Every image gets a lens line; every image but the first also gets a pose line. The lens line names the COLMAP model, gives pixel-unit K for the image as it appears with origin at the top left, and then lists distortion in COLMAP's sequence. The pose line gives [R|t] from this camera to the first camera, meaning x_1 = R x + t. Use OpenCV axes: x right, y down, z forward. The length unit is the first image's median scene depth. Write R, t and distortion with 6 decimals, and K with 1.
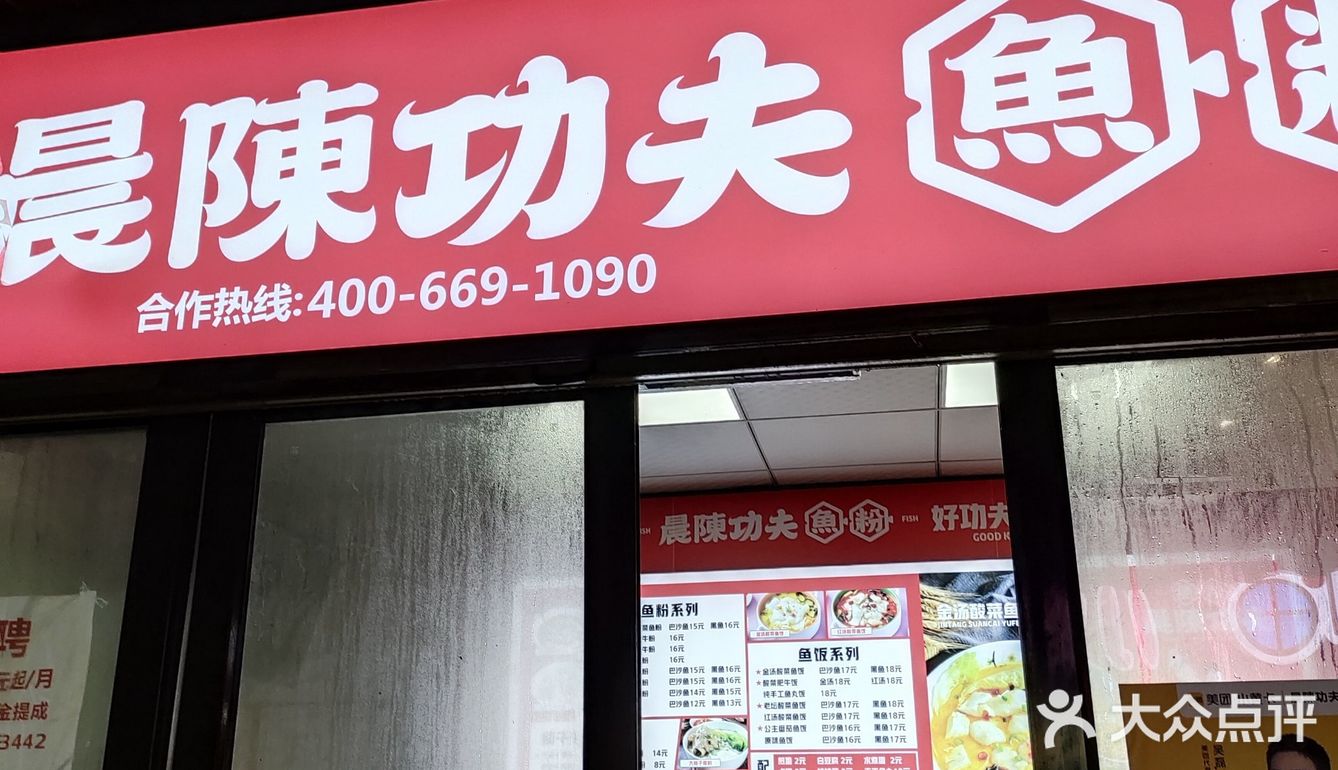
lens RADIAL K [[1192.6, 0, 660.9], [0, 1192.6, 387.3], [0, 0, 1]] dist [0.007466, 0.005037]
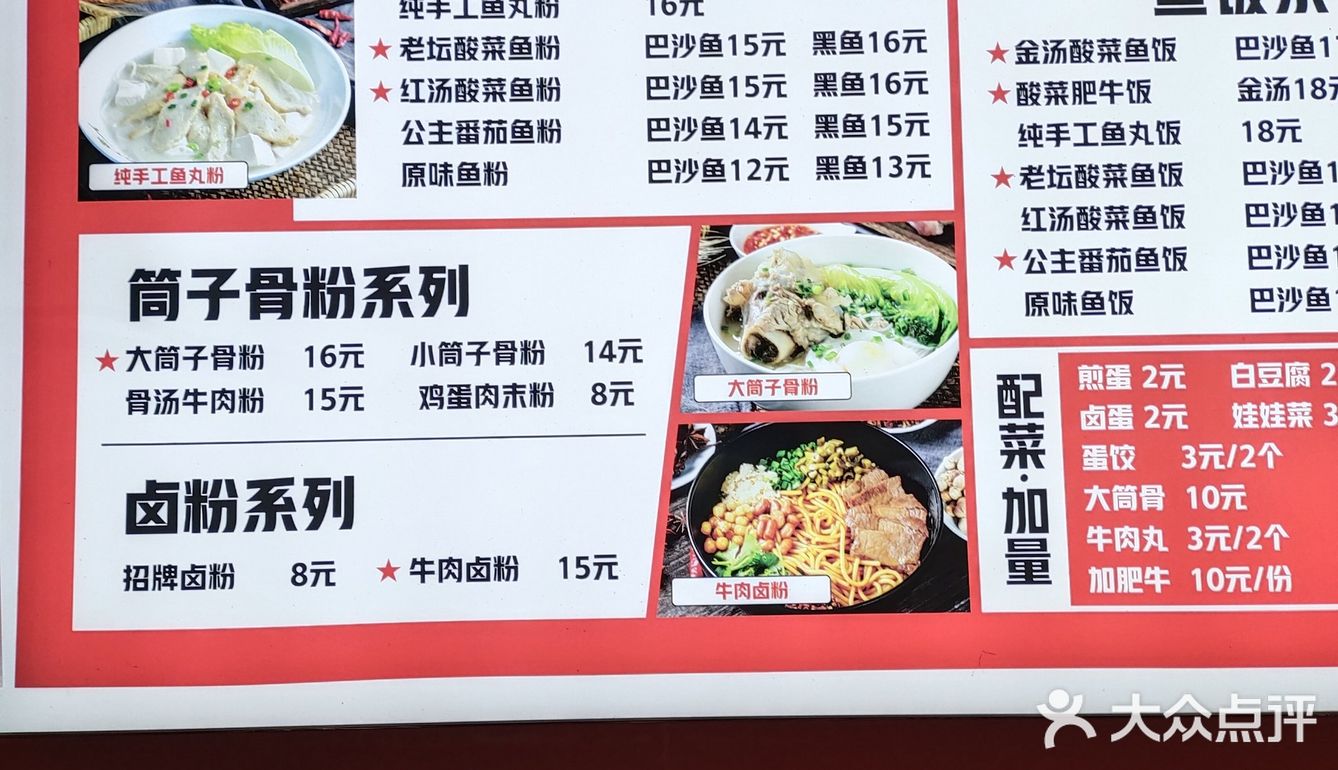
lens RADIAL K [[1192.6, 0, 669.9], [0, 1192.6, 385.0], [0, 0, 1]] dist [0.007466, 0.005037]
pose [[0.971564, -0.008409, 0.236630, -0.050981], [-0.064949, 0.951572, 0.300486, 0.235870], [-0.227697, -0.307311, 0.923967, 0.759073]]
